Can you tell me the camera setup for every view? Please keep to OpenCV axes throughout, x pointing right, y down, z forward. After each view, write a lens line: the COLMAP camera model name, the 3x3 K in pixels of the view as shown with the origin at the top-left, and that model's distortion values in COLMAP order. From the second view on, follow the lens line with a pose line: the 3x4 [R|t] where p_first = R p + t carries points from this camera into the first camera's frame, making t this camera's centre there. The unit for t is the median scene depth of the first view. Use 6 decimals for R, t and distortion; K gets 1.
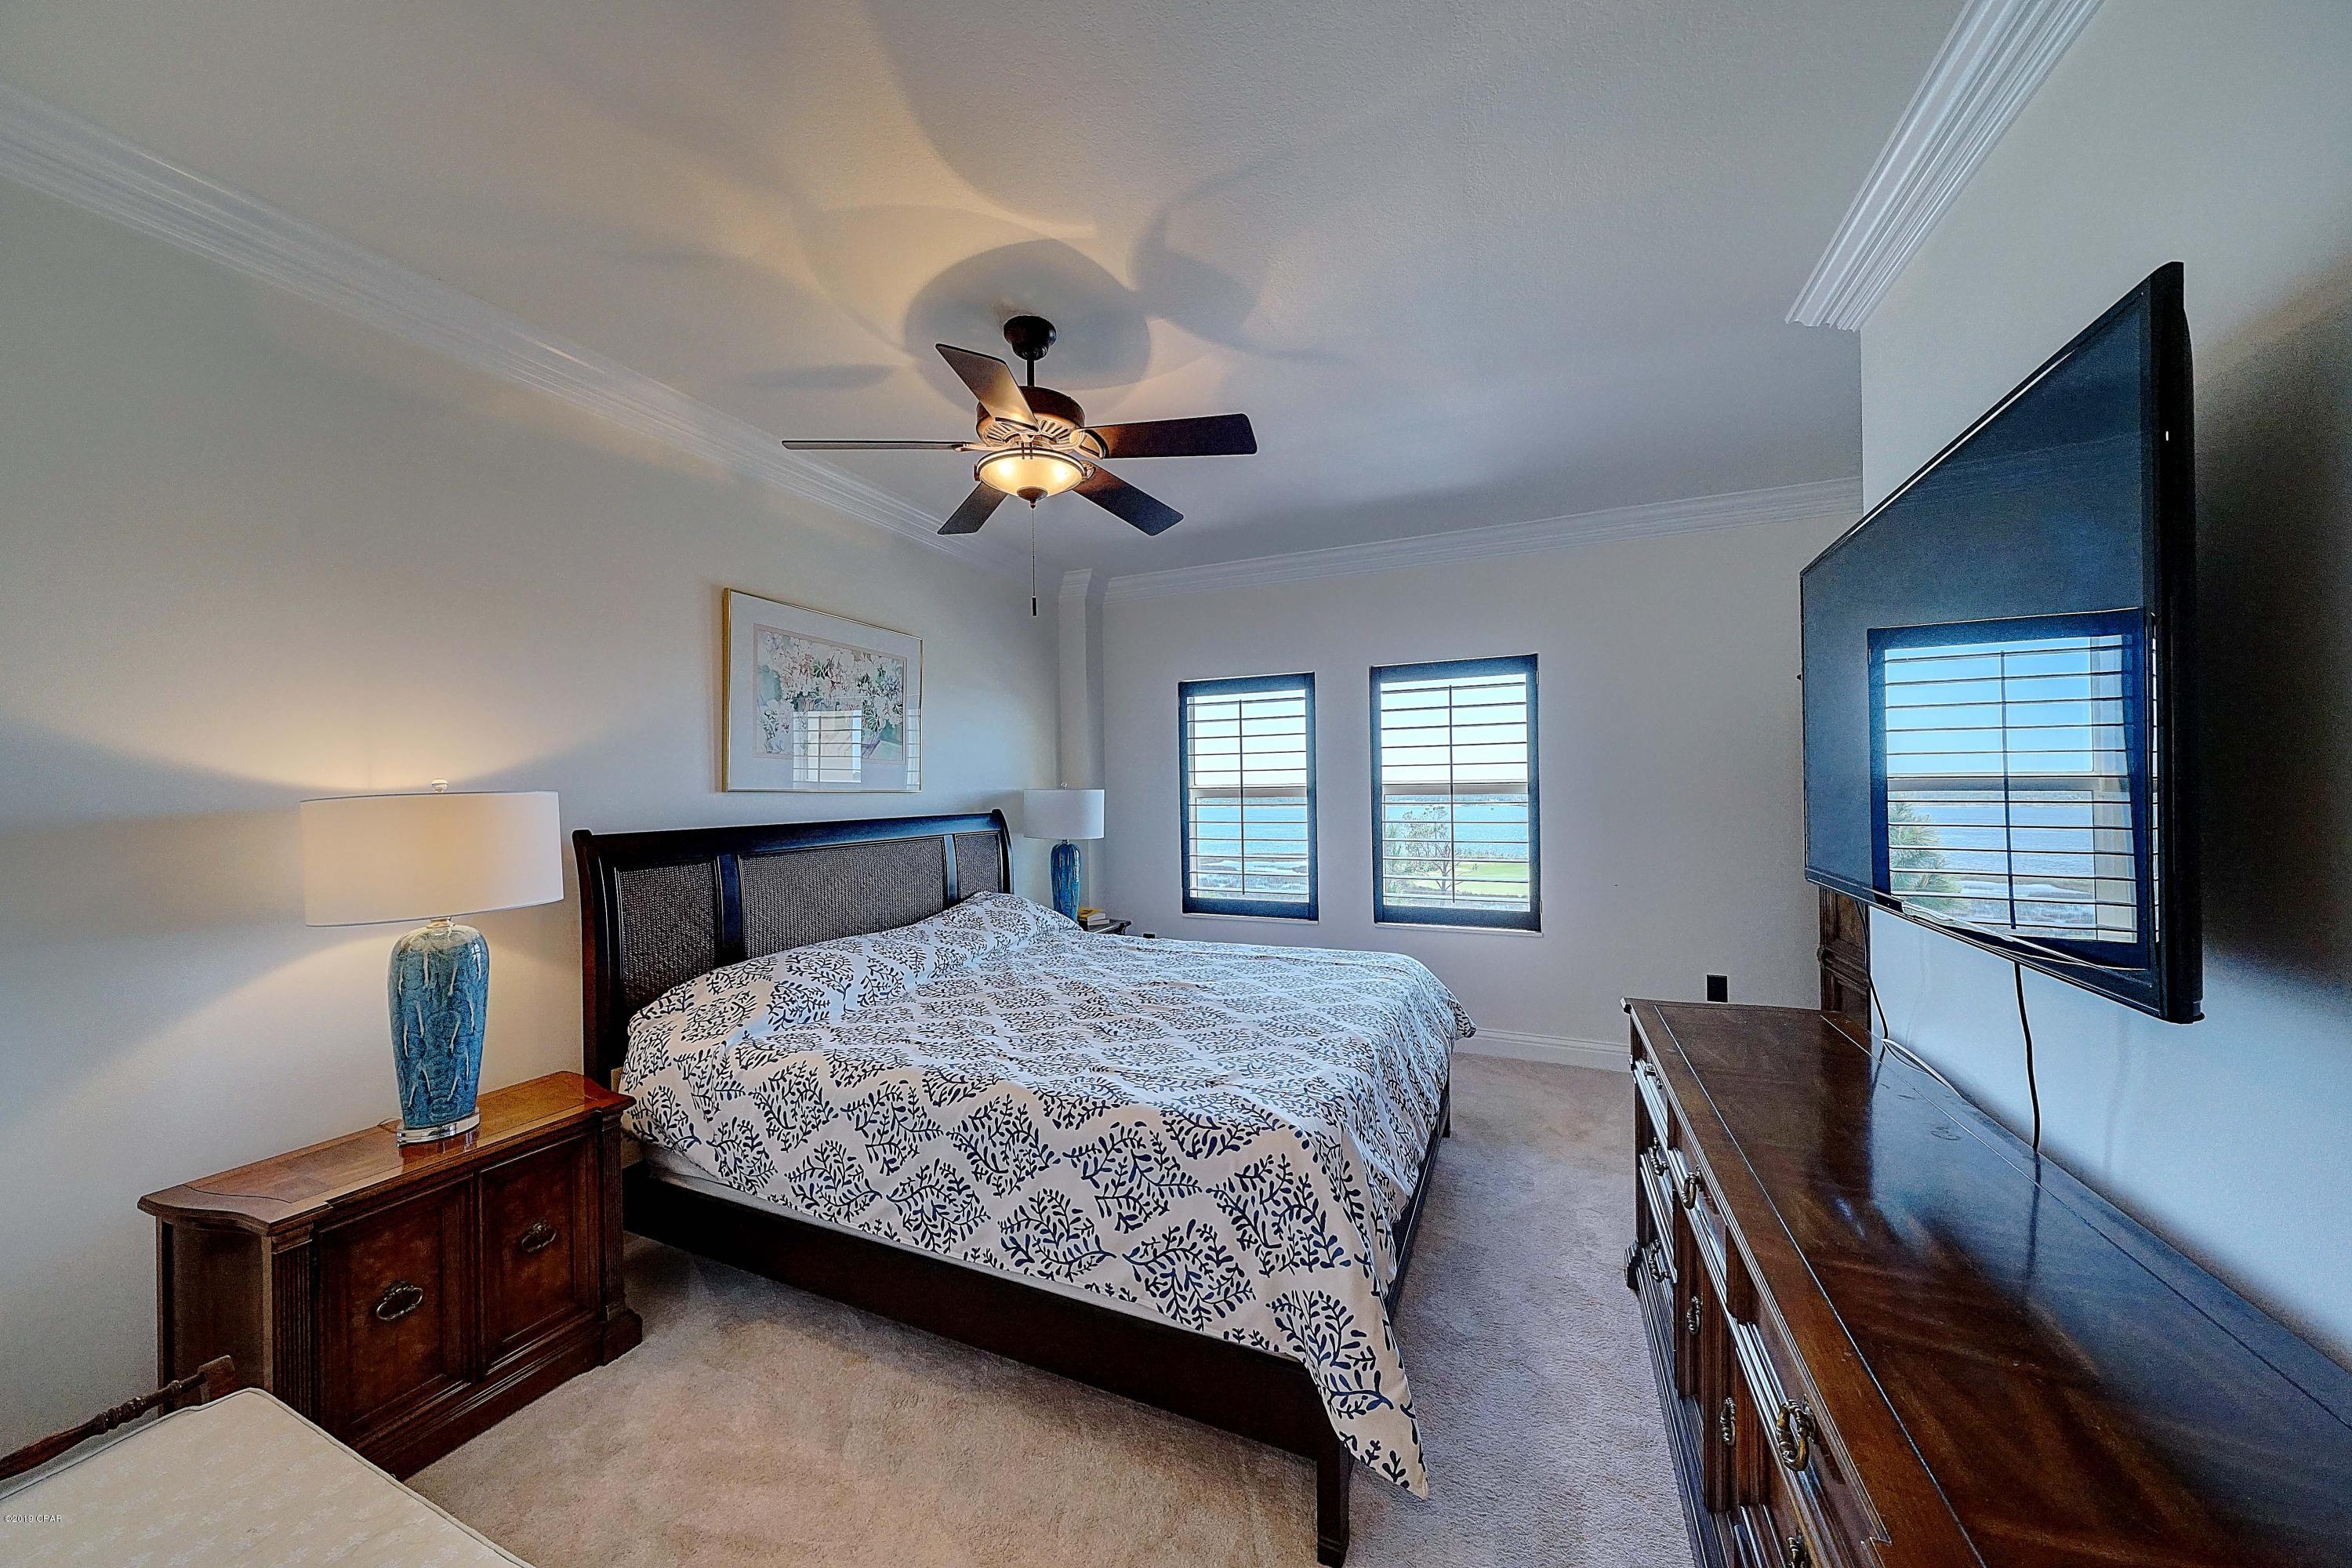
lens RADIAL K [[802.9, 0, 1151.5], [0, 802.9, 769.3], [0, 0, 1]] dist [0.005432, -0.000112]
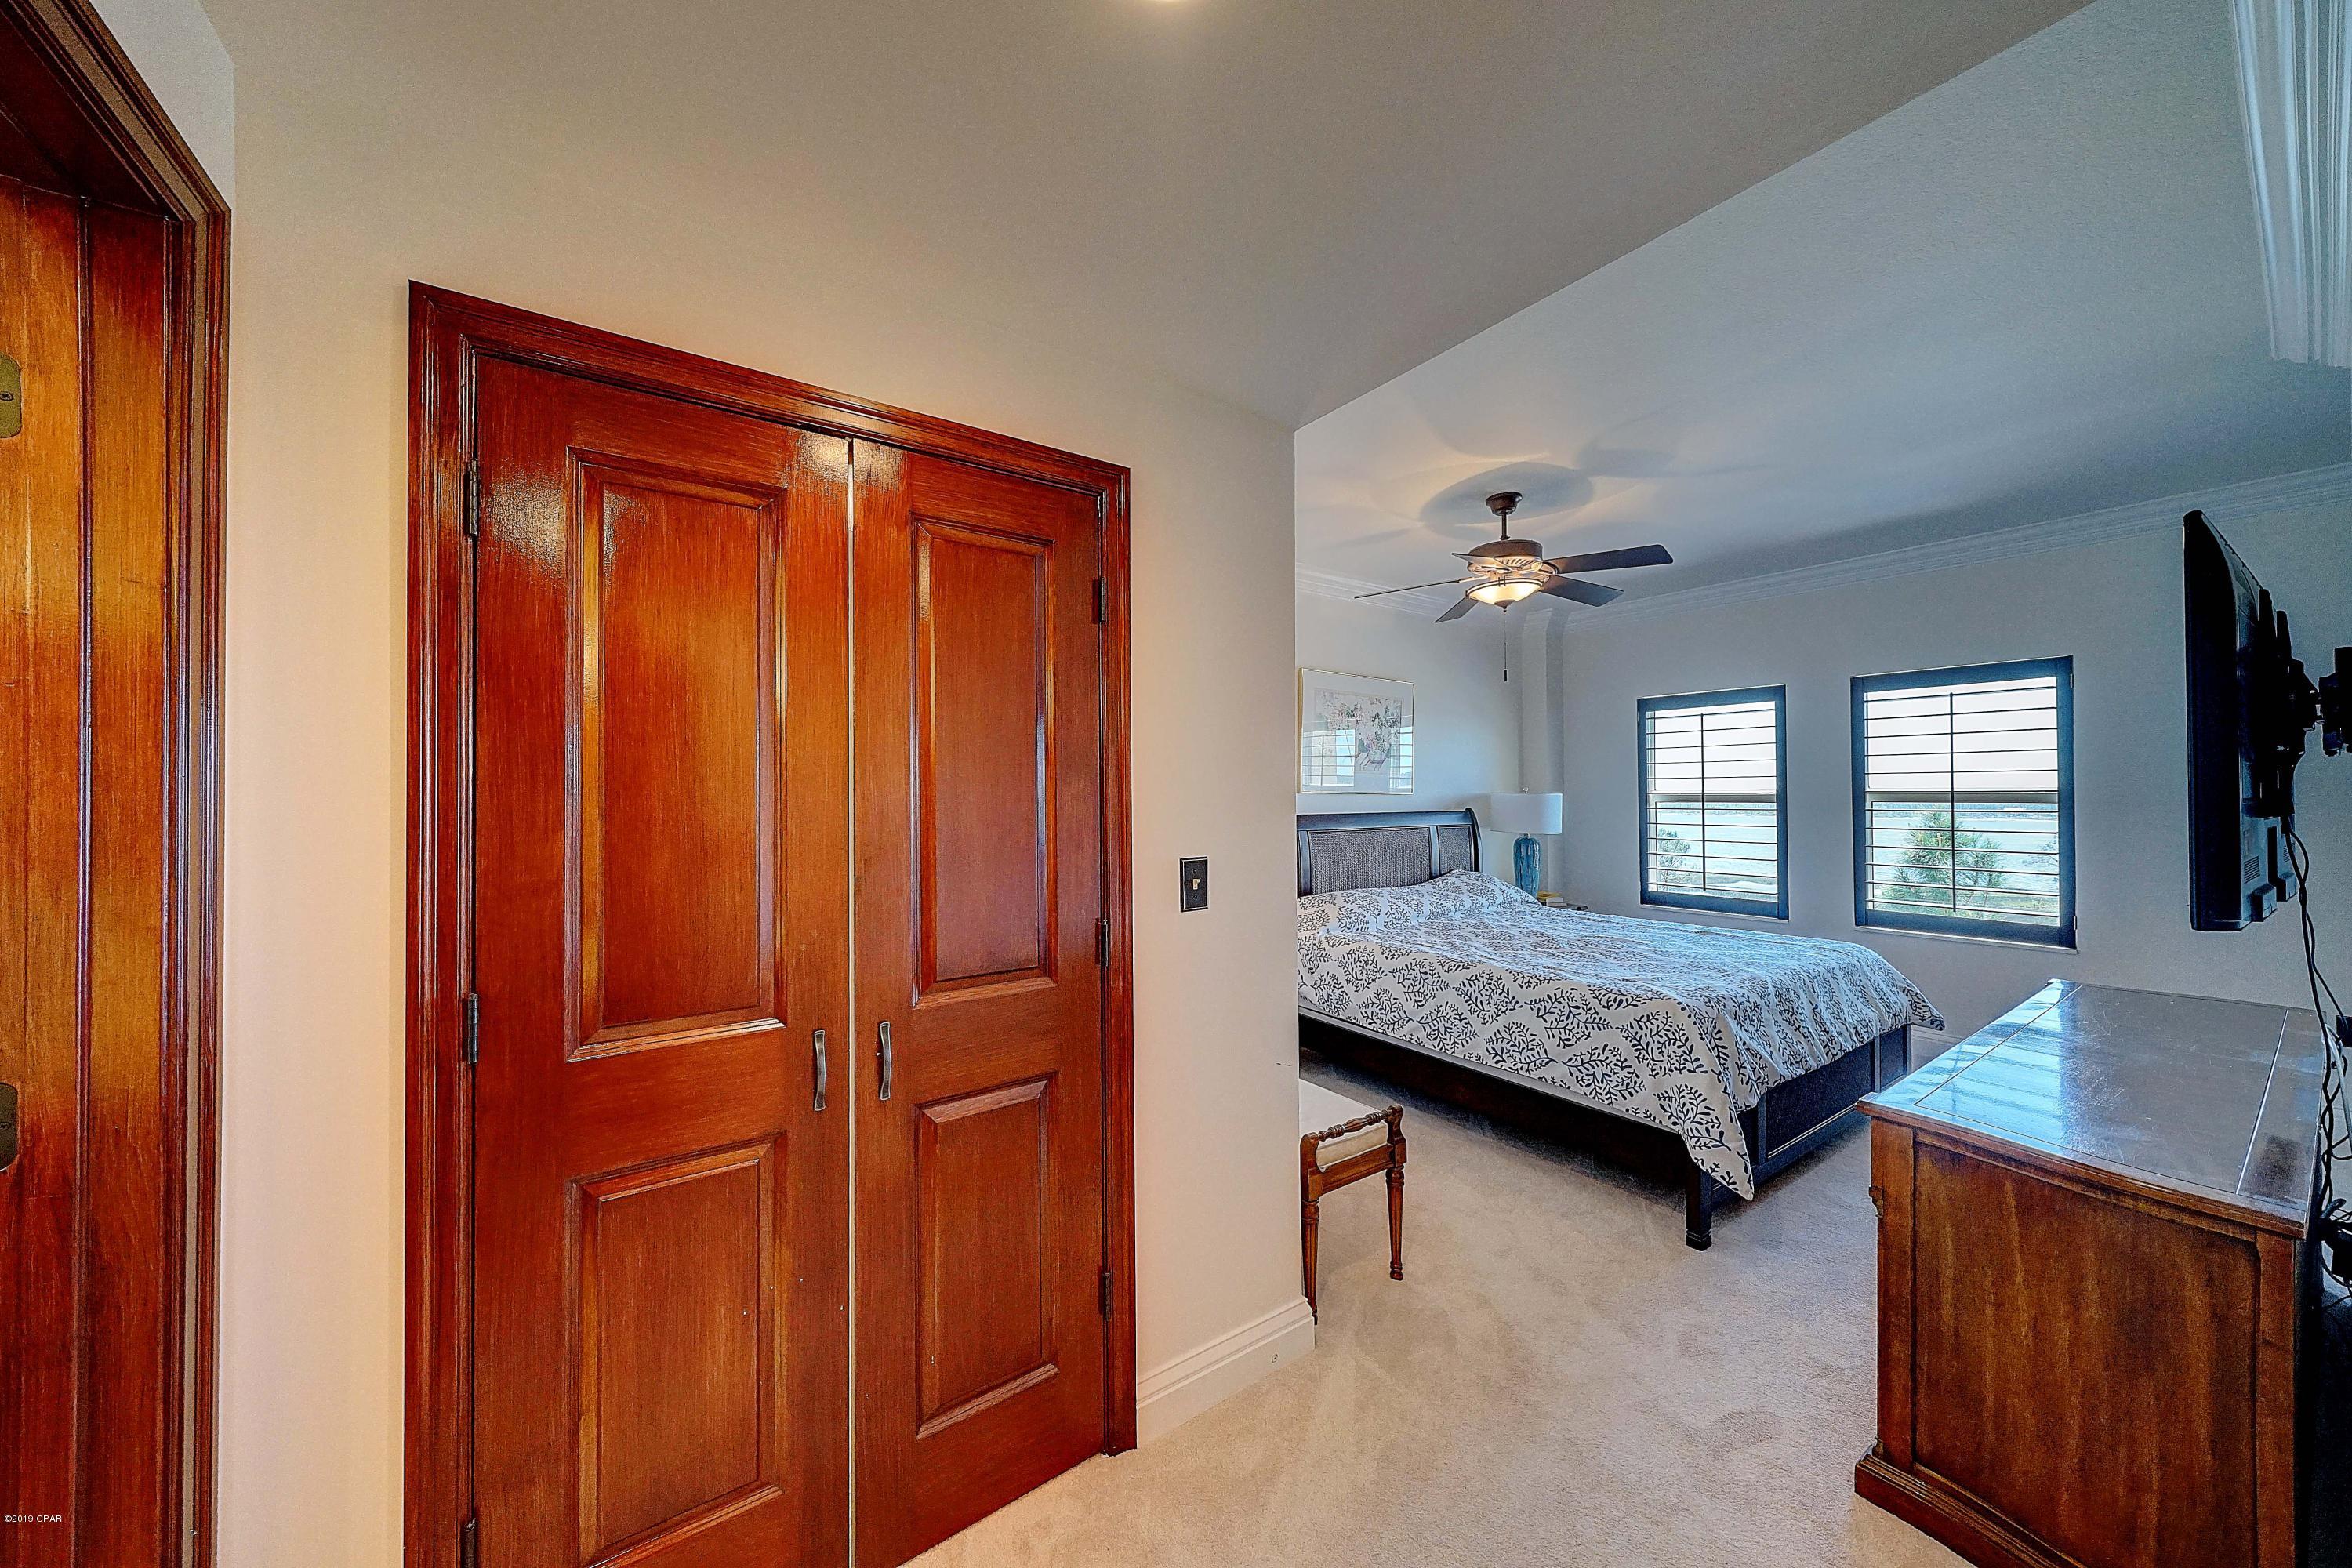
lens RADIAL K [[802.9, 0, 1166.9], [0, 802.9, 788.2], [0, 0, 1]] dist [0.005432, -0.000112]
pose [[0.863834, 0.007648, -0.503719, 0.072368], [0.003113, 0.999785, 0.020519, -0.019031], [0.503767, -0.019293, 0.863624, -0.678062]]
